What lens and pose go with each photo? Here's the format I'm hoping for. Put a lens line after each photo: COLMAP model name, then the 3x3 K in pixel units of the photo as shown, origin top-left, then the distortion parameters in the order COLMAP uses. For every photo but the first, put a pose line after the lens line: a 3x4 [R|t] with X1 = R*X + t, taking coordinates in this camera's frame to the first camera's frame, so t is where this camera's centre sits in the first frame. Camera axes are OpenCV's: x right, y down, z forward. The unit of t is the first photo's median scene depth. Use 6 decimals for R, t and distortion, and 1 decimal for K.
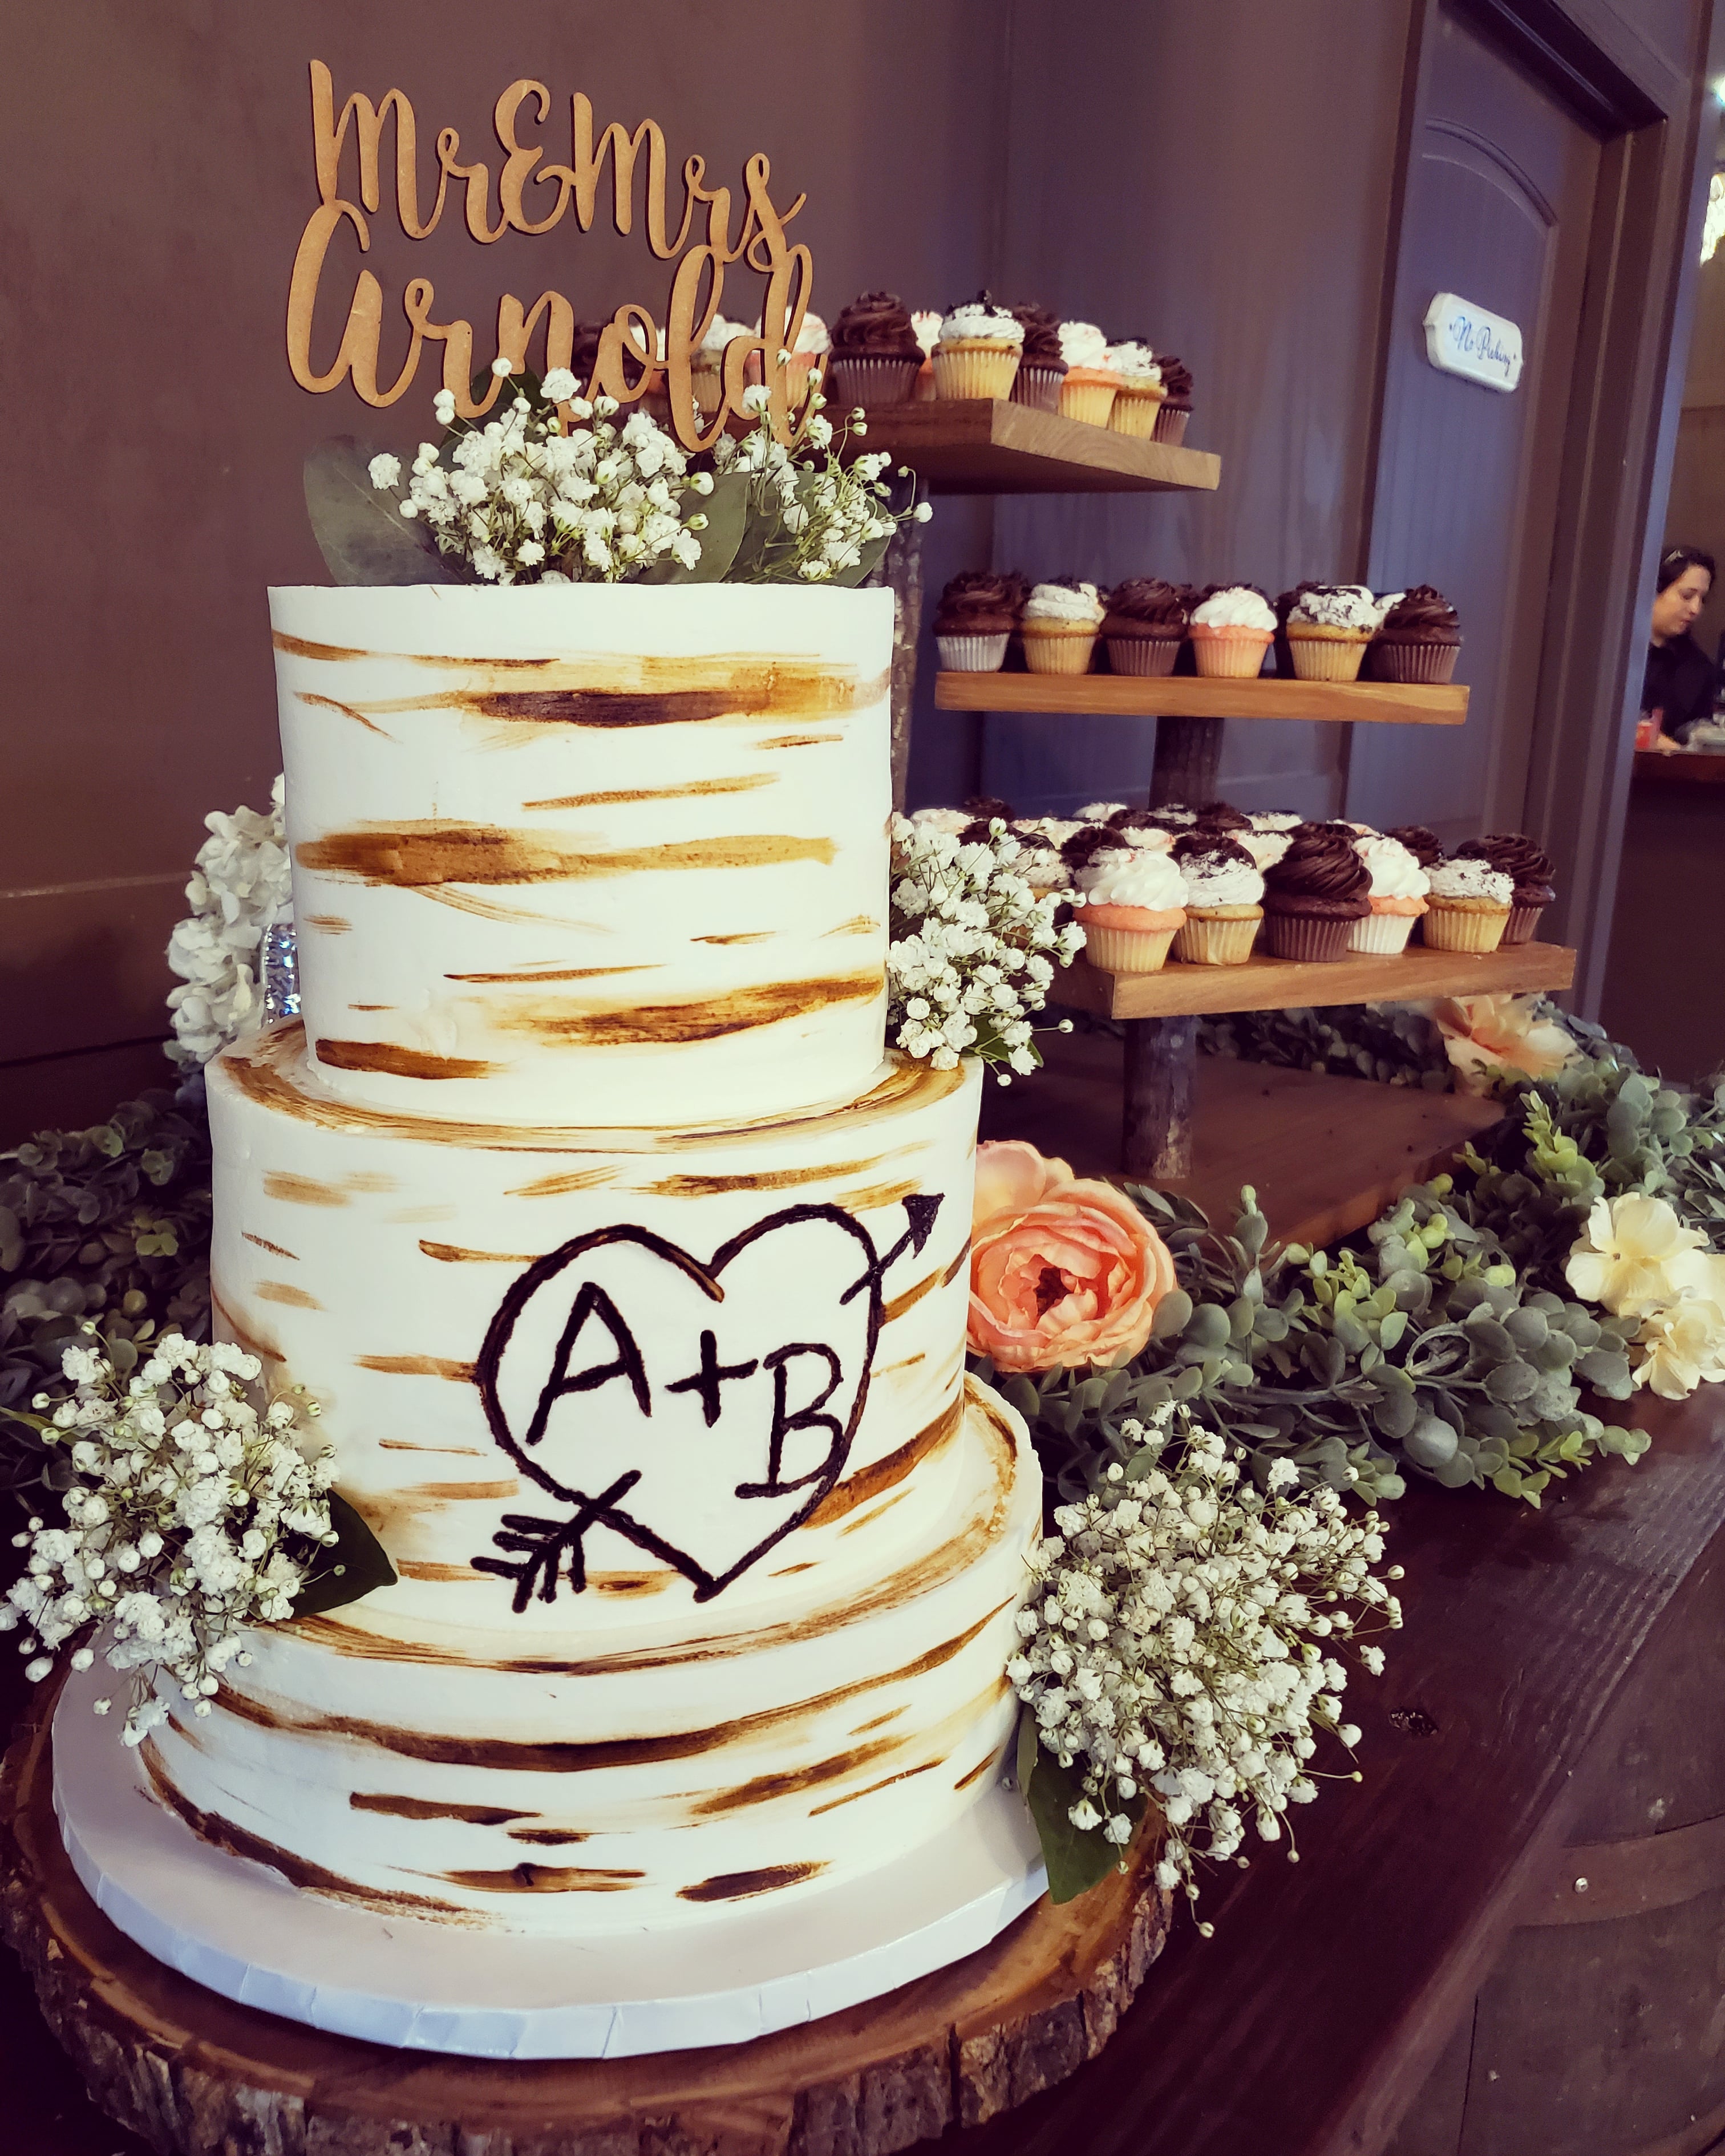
lens RADIAL K [[1904.7, 0, 825.3], [0, 1904.7, 1077.5], [0, 0, 1]] dist [0.001936, 0.003035]
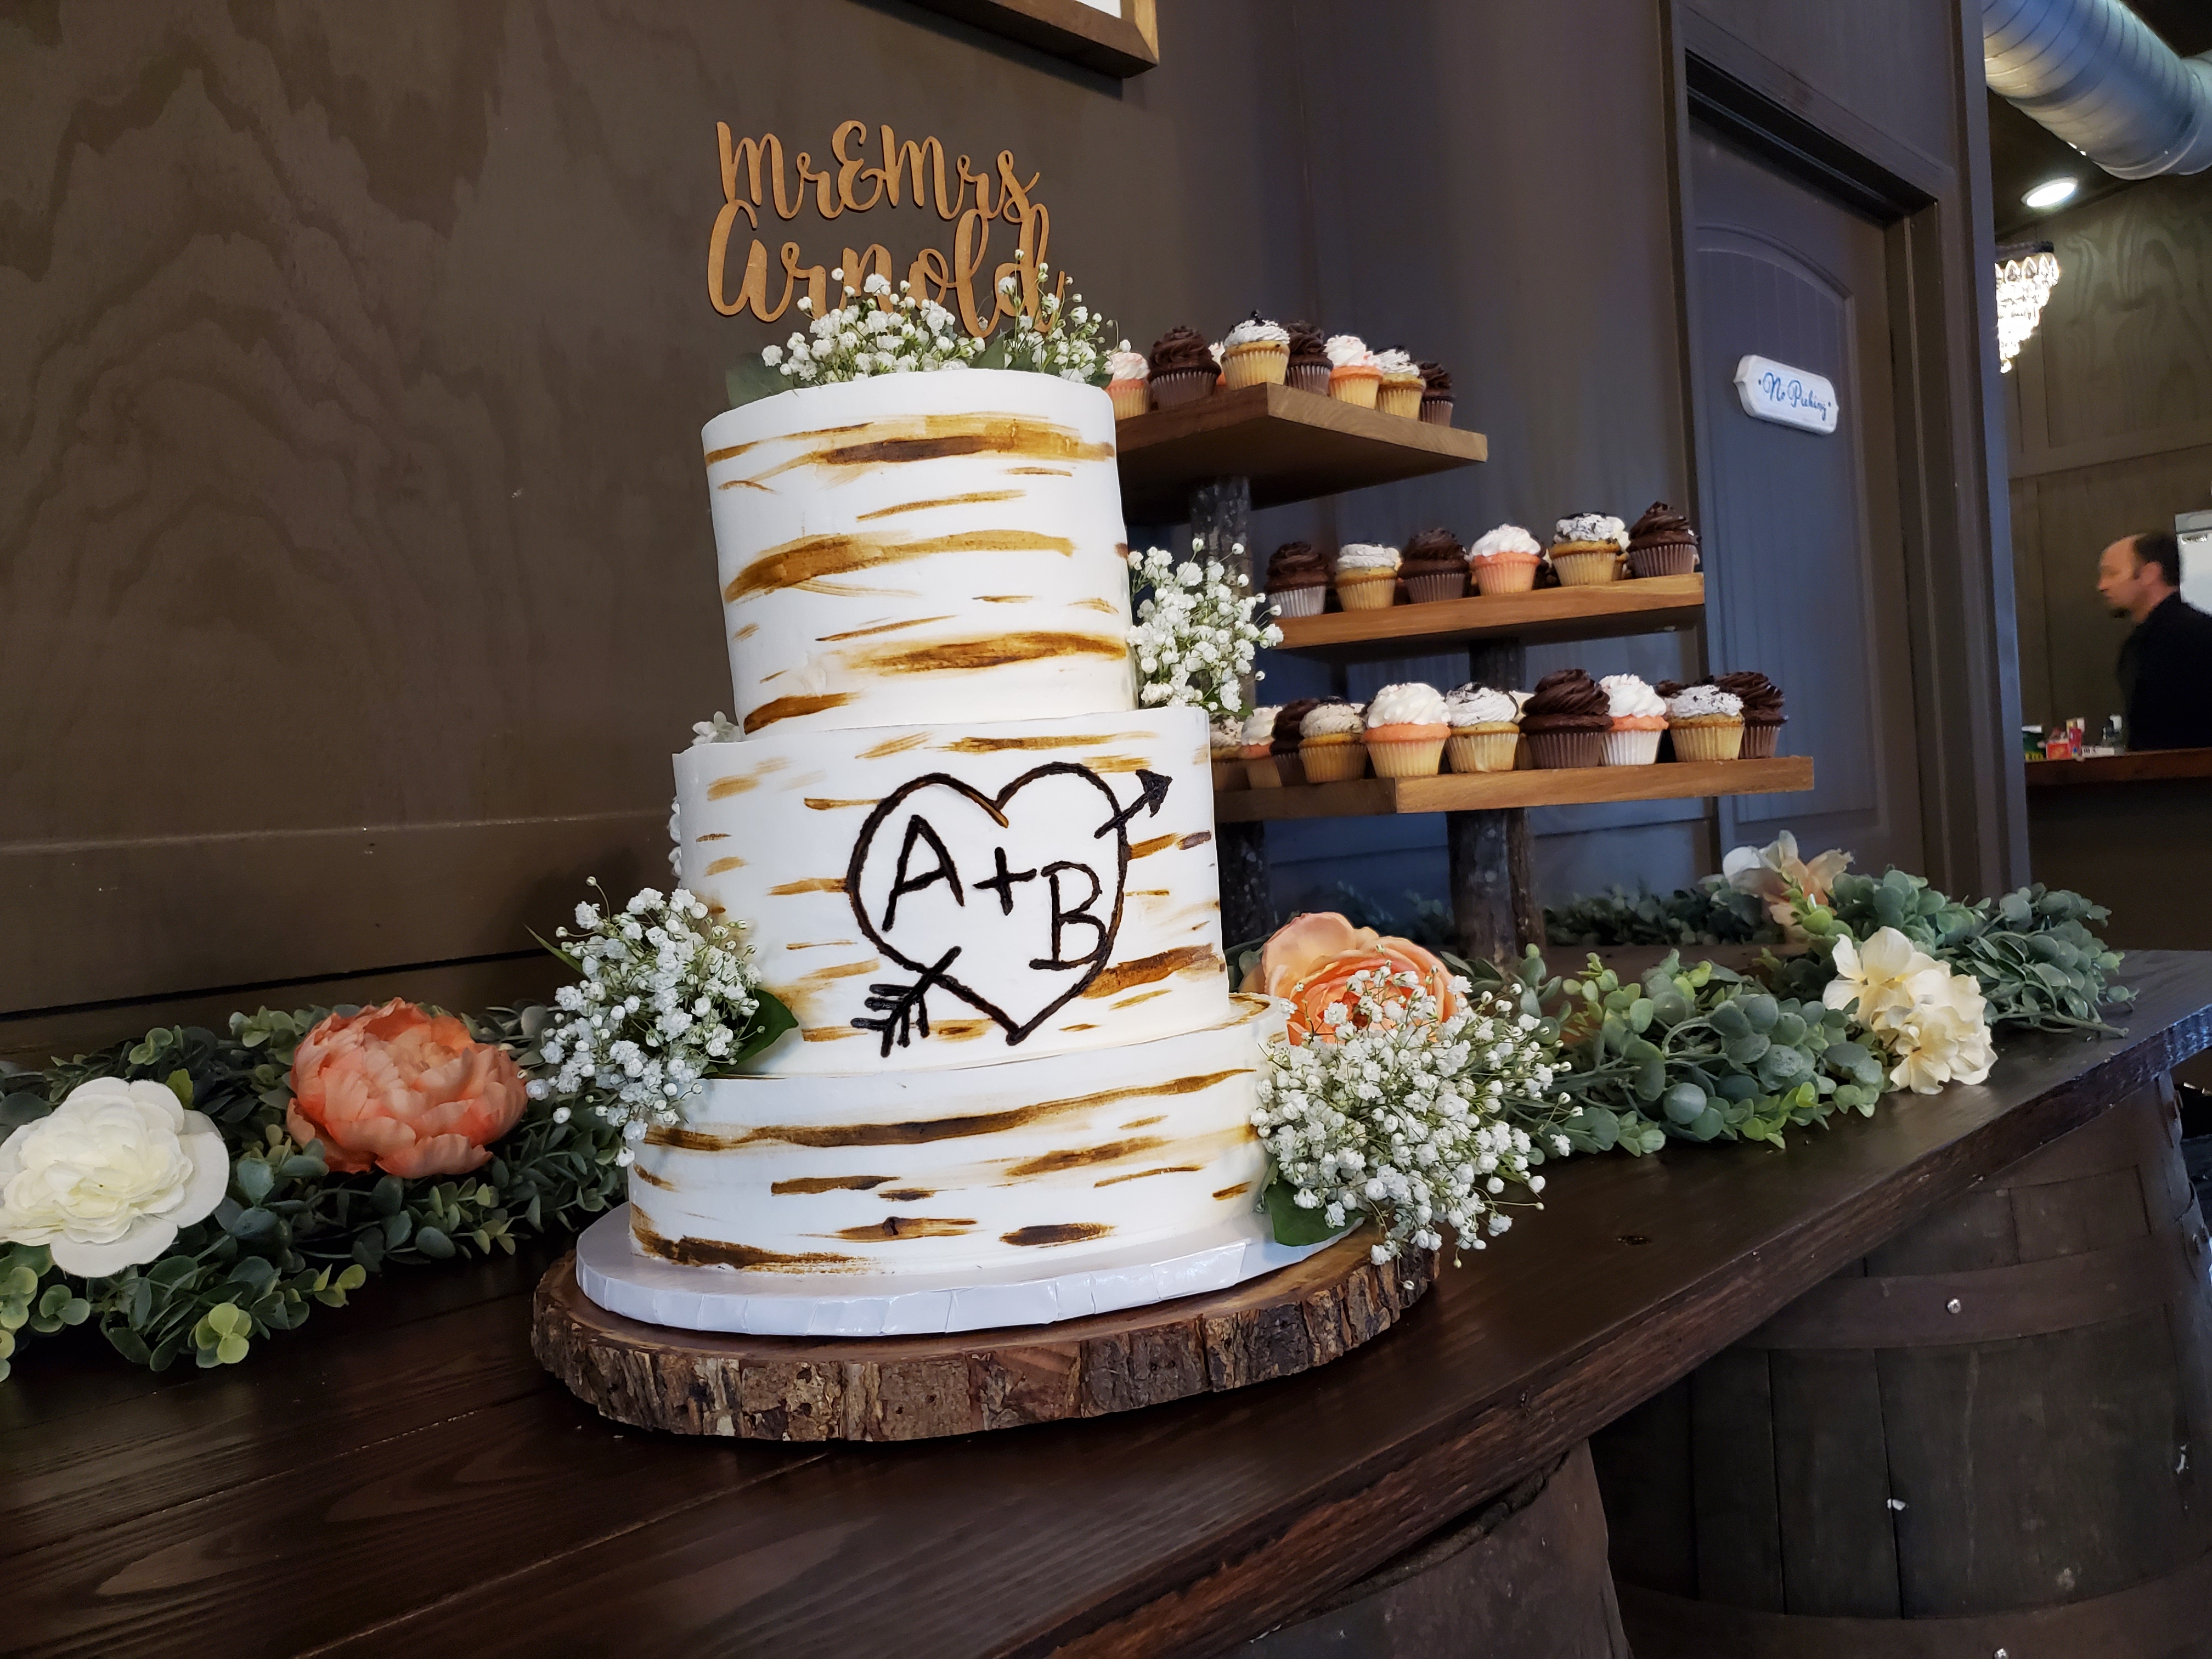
lens RADIAL K [[1825.3, 0, 1106.0], [0, 1825.3, 829.5], [0, 0, 1]] dist [0.059309, -0.107577]
pose [[0.988423, -0.100320, -0.113823, 0.174012], [0.072969, 0.972064, -0.223087, 0.421468], [0.133023, 0.212199, 0.968130, -0.341104]]
